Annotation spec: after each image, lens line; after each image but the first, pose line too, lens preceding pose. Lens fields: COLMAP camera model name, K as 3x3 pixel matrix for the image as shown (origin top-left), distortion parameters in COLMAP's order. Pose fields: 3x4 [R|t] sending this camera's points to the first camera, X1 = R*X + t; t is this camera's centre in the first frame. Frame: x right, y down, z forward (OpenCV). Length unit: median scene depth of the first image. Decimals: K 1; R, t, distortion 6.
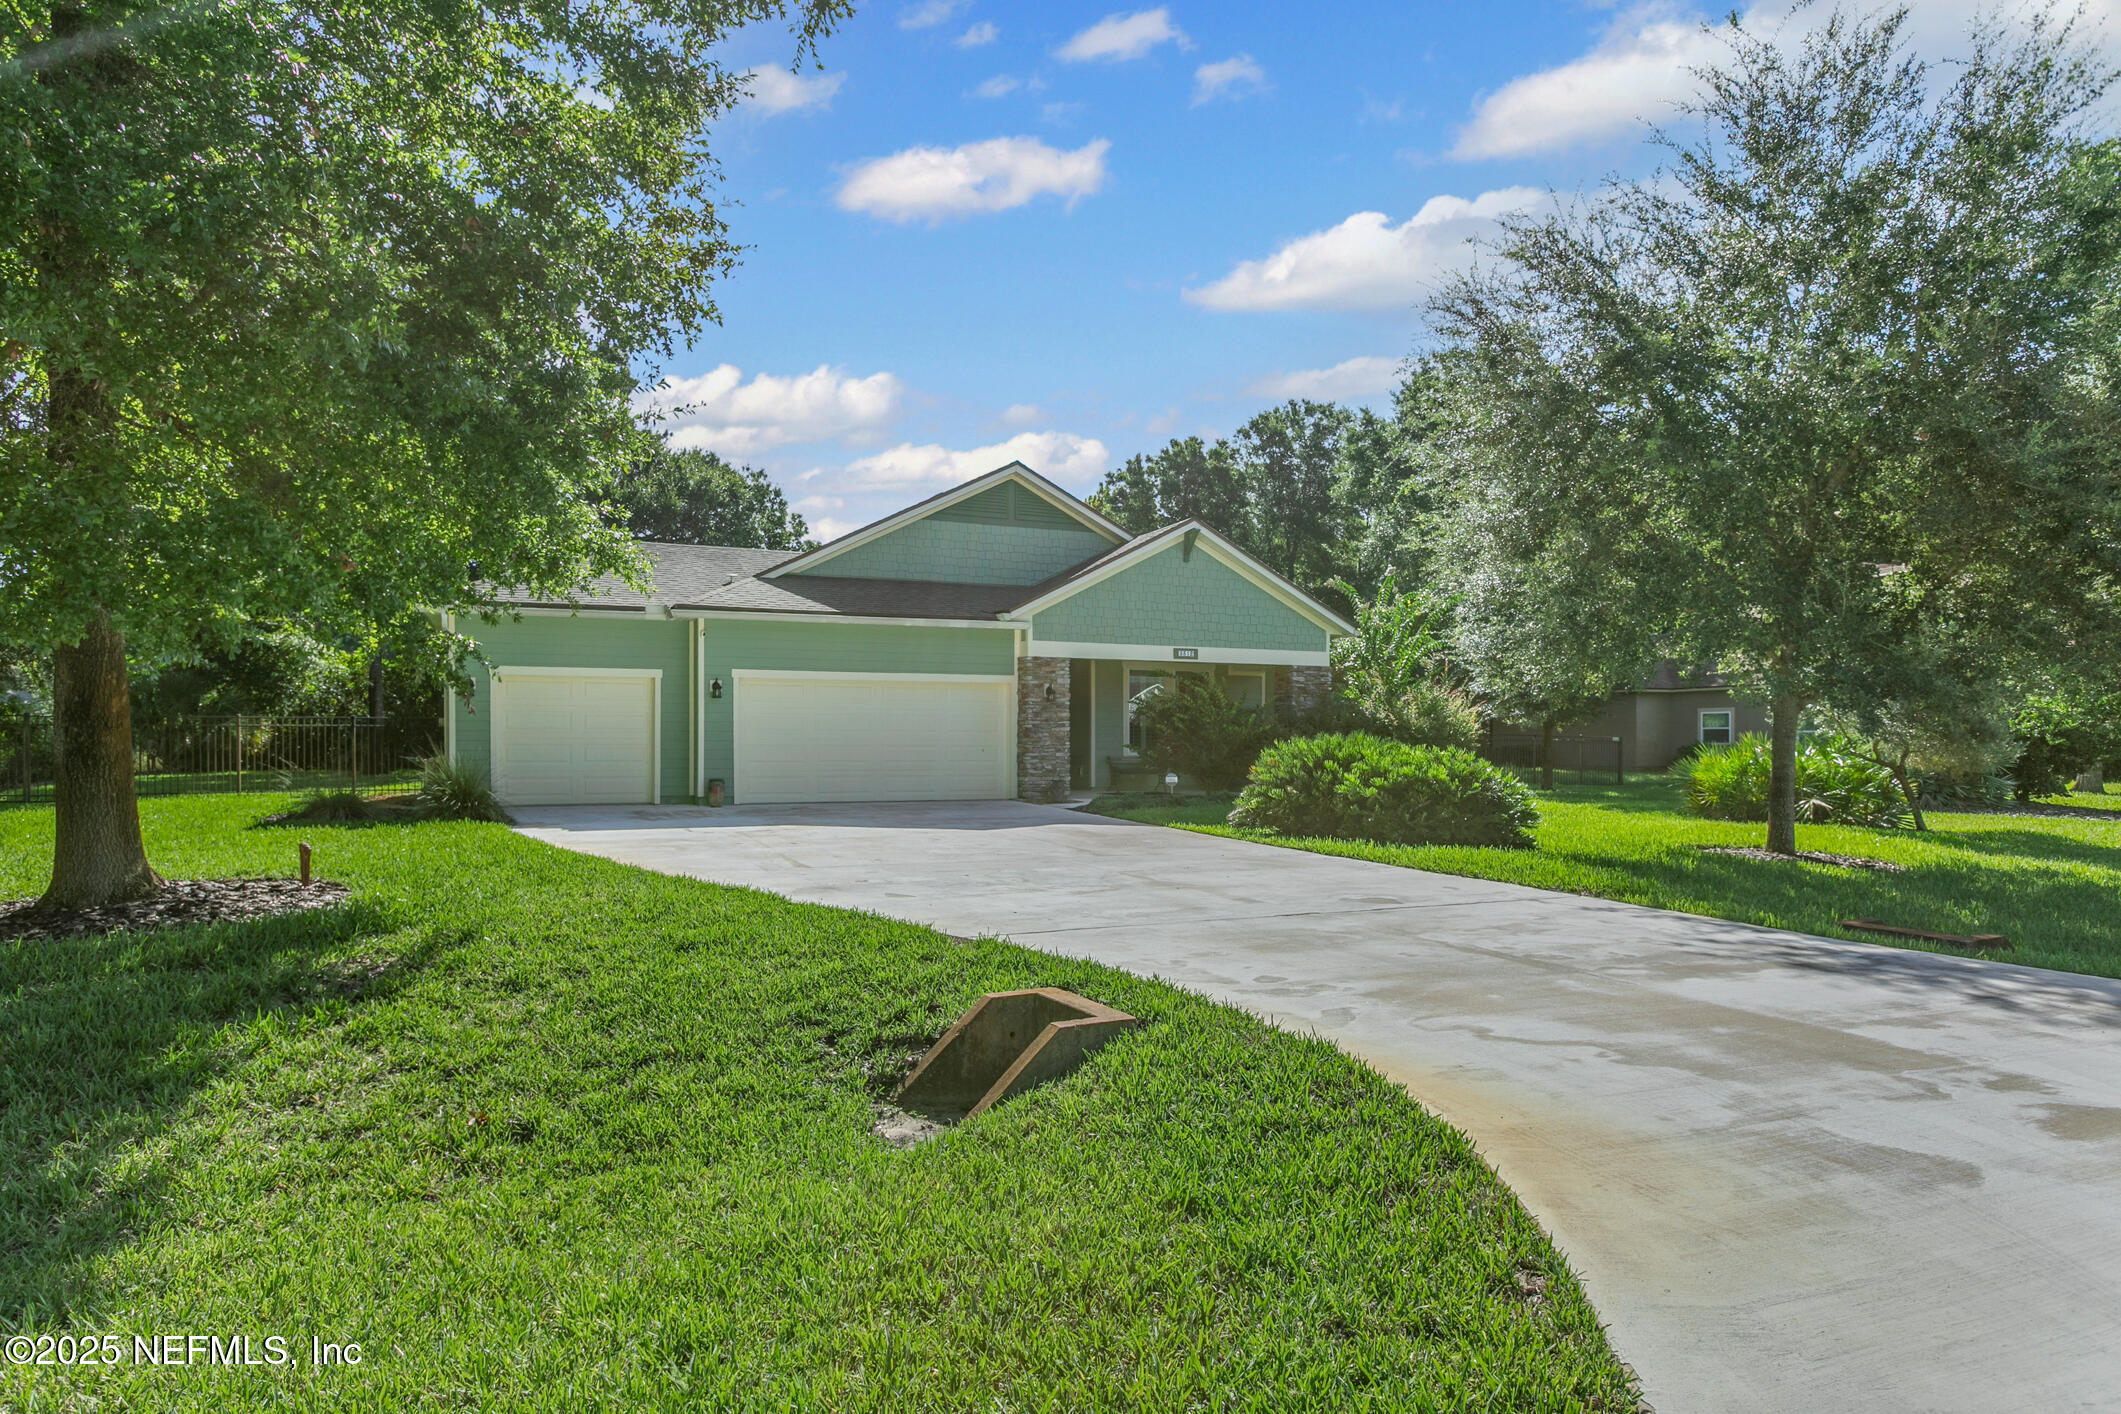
lens RADIAL K [[1232.1, 0, 1062.5], [0, 1232.1, 711.7], [0, 0, 1]] dist [-0.000430, -0.000030]
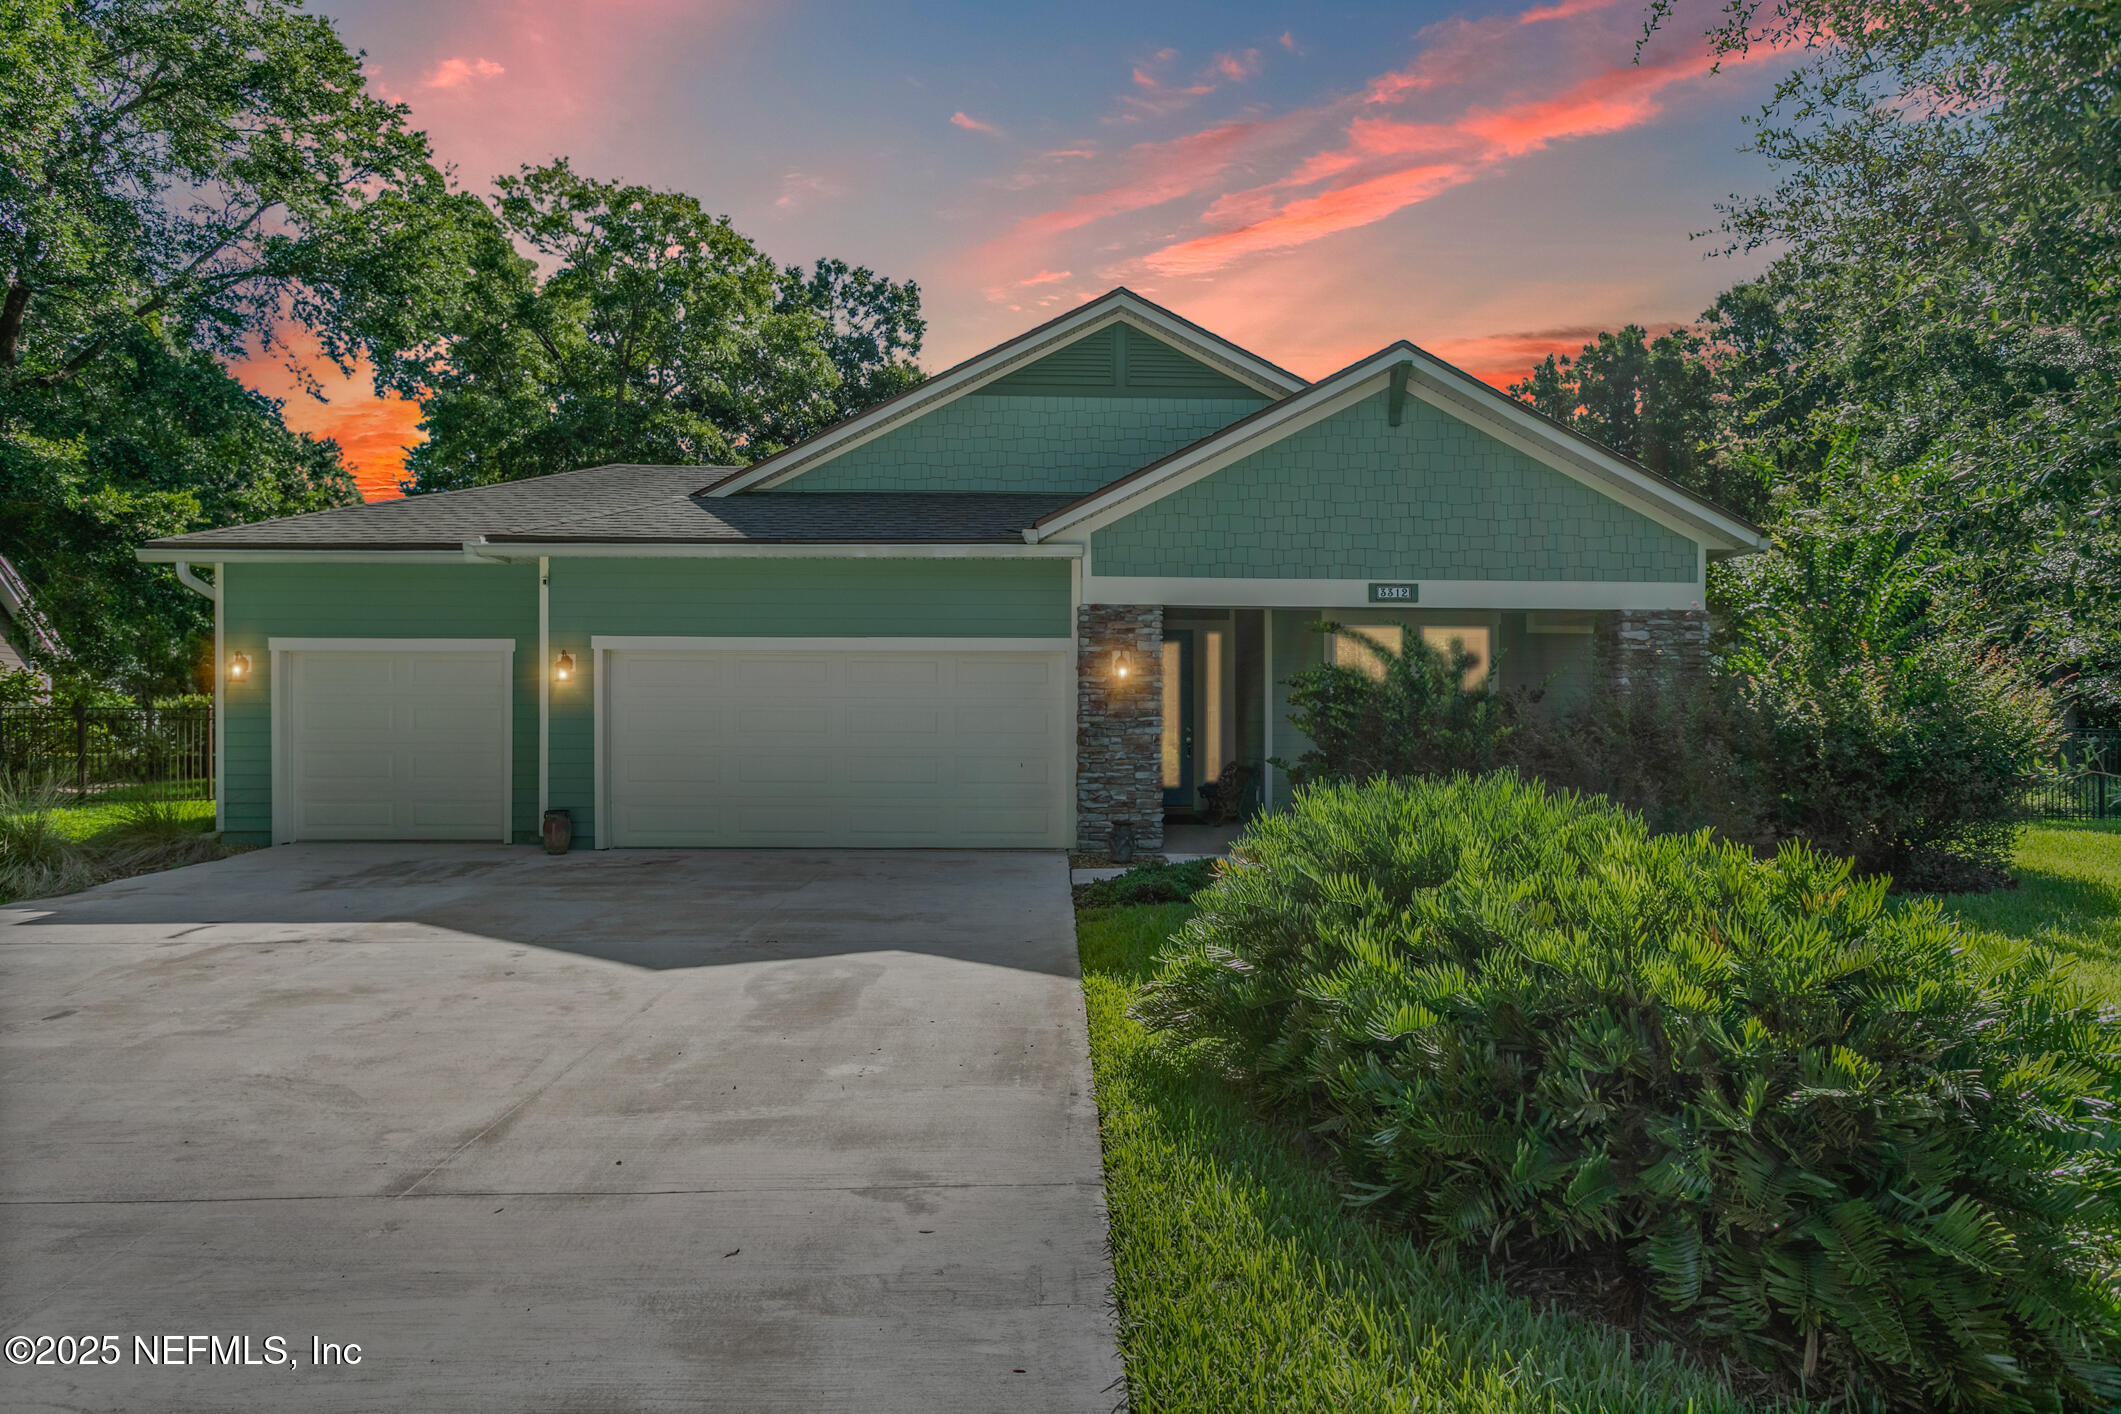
lens RADIAL K [[1245.9, 0, 1057.3], [0, 1245.9, 701.4], [0, 0, 1]] dist [0.008288, 0.001427]
pose [[0.929846, -0.002329, -0.367942, 0.156975], [0.006265, 0.999935, 0.009503, -0.004527], [0.367896, -0.011142, 0.929800, 0.403105]]
